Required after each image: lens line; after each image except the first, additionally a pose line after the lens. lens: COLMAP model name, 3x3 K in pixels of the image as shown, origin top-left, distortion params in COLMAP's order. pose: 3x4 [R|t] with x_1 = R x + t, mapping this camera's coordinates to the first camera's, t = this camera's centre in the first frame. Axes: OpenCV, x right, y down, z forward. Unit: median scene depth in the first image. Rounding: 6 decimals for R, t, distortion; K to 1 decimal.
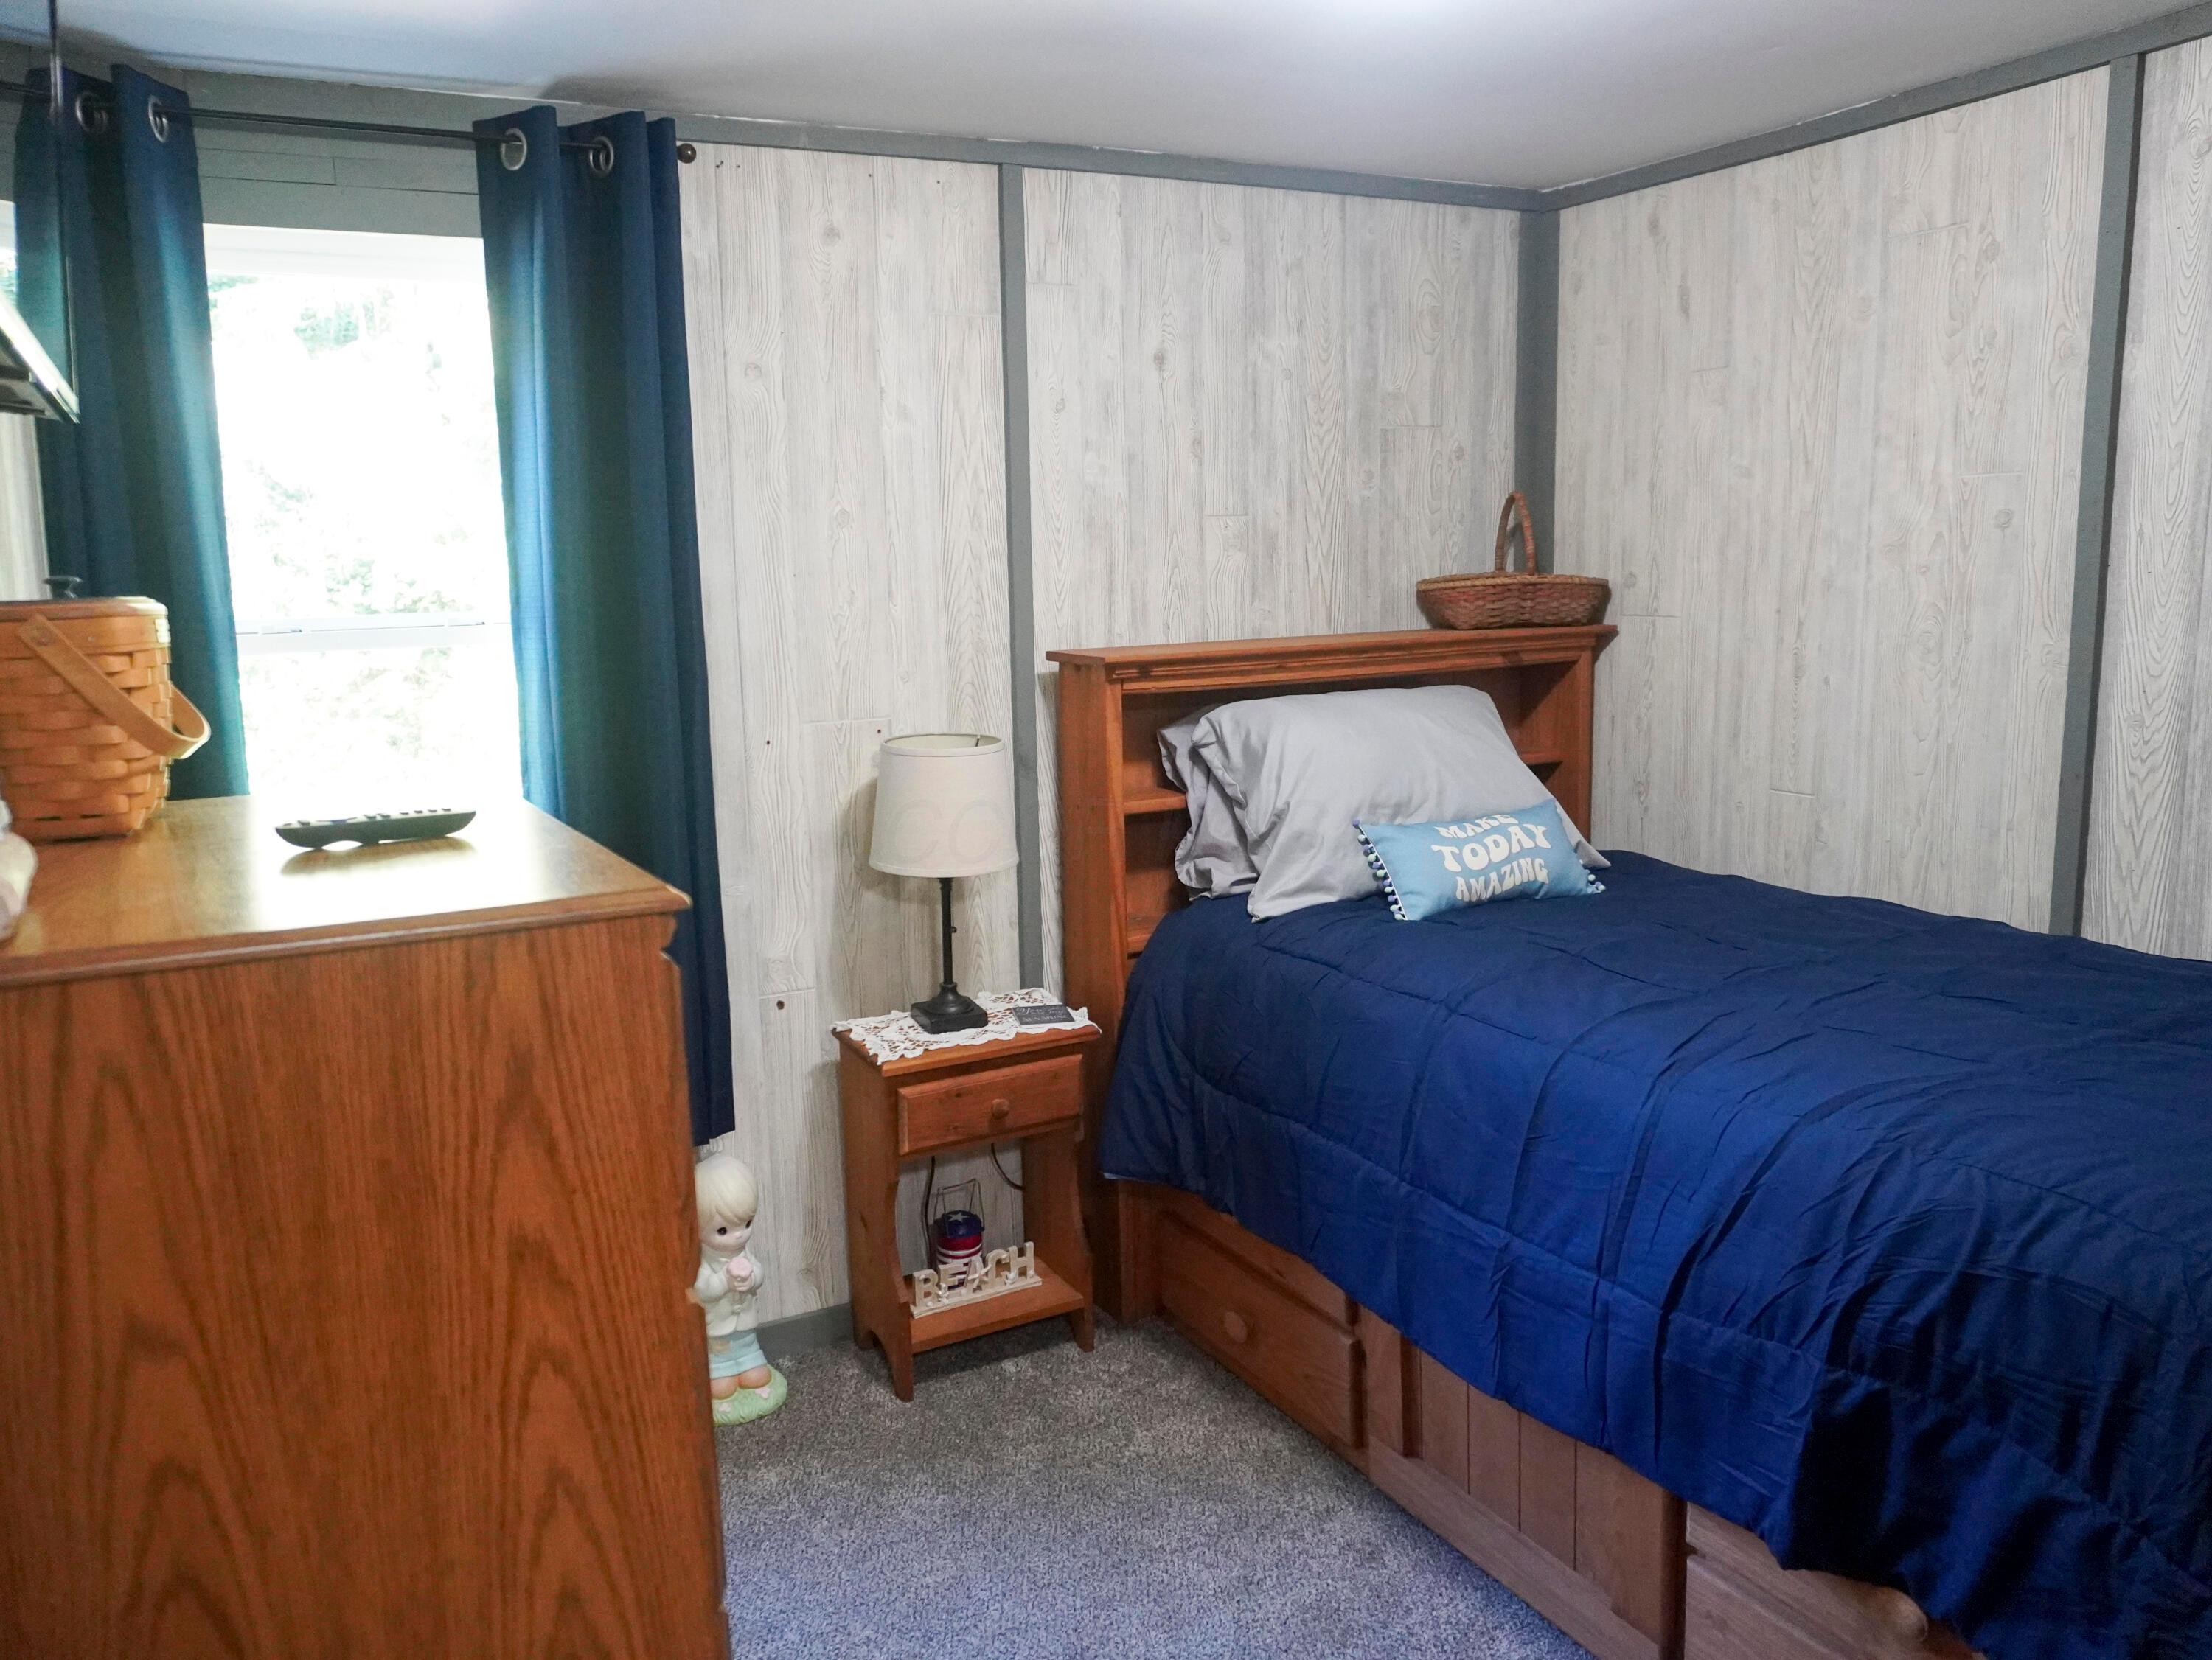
lens RADIAL K [[1666.3, 0, 1097.4], [0, 1666.3, 813.0], [0, 0, 1]] dist [-0.032414, 0.004718]
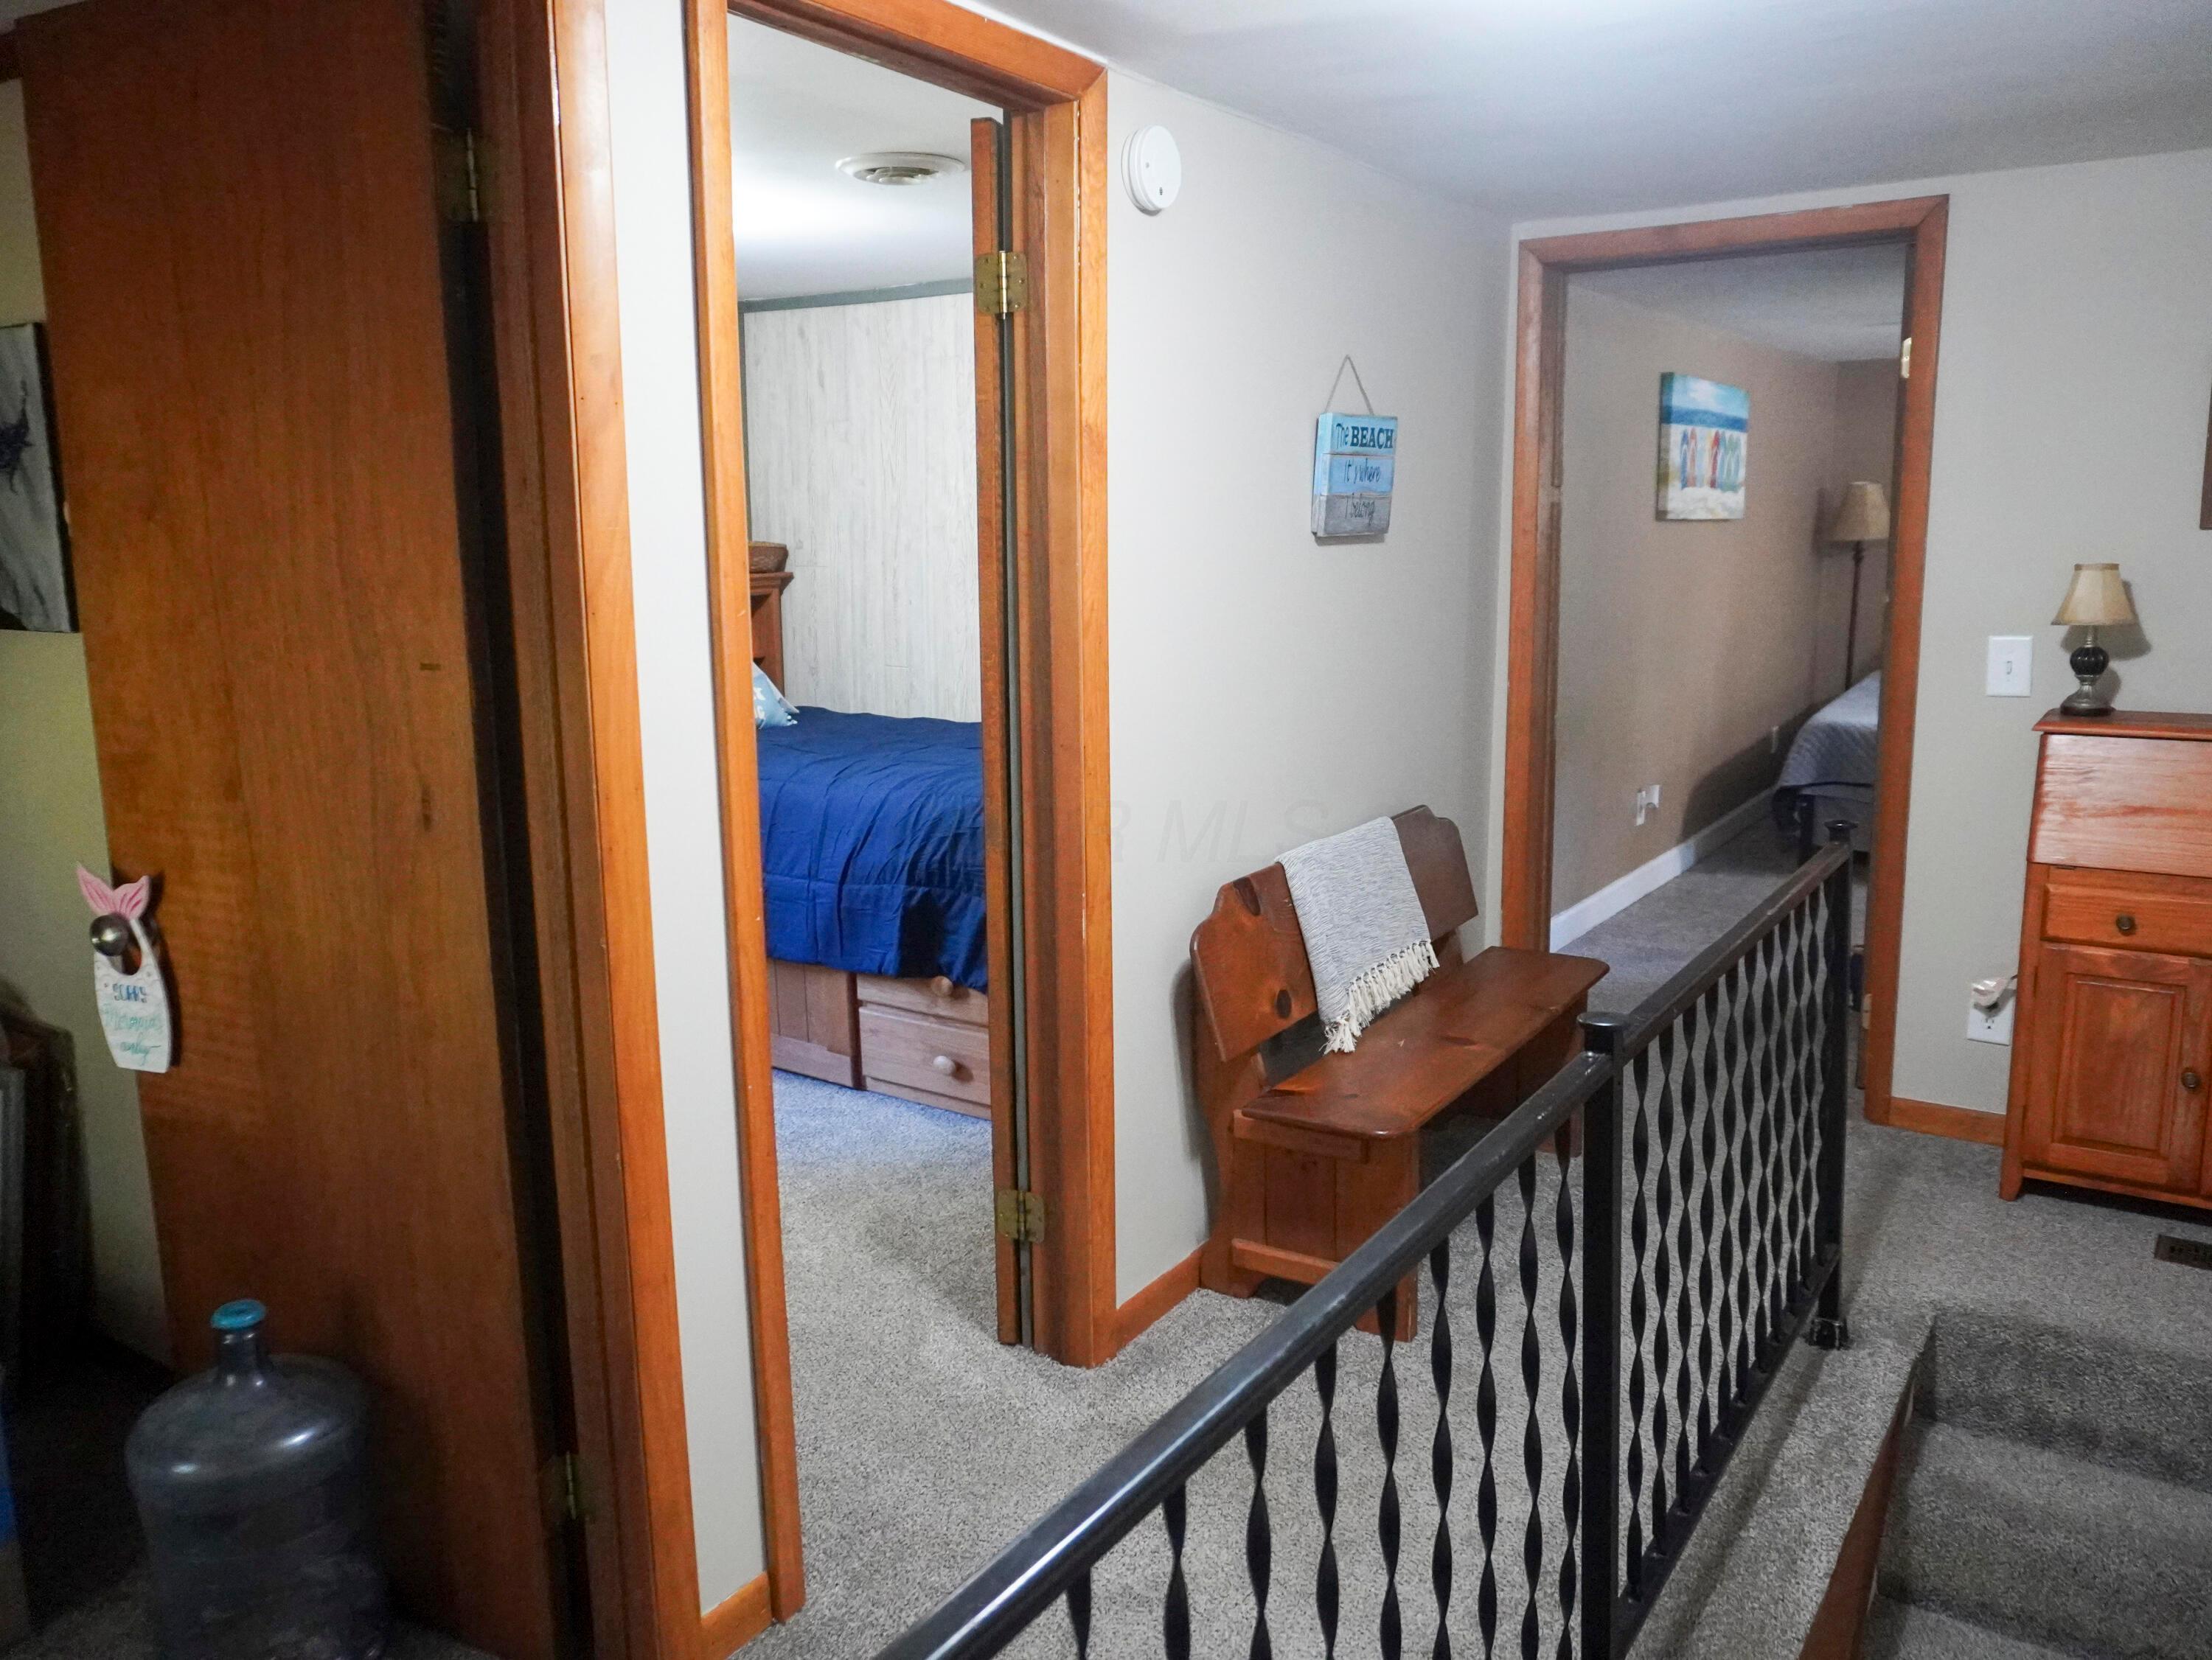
lens RADIAL K [[1666.3, 0, 1095.0], [0, 1666.3, 826.0], [0, 0, 1]] dist [-0.032414, 0.004718]
pose [[0.884368, -0.072751, 0.461086, -0.240857], [0.056777, 0.997211, 0.048443, 0.089707], [-0.463325, -0.016662, 0.886032, -0.722416]]
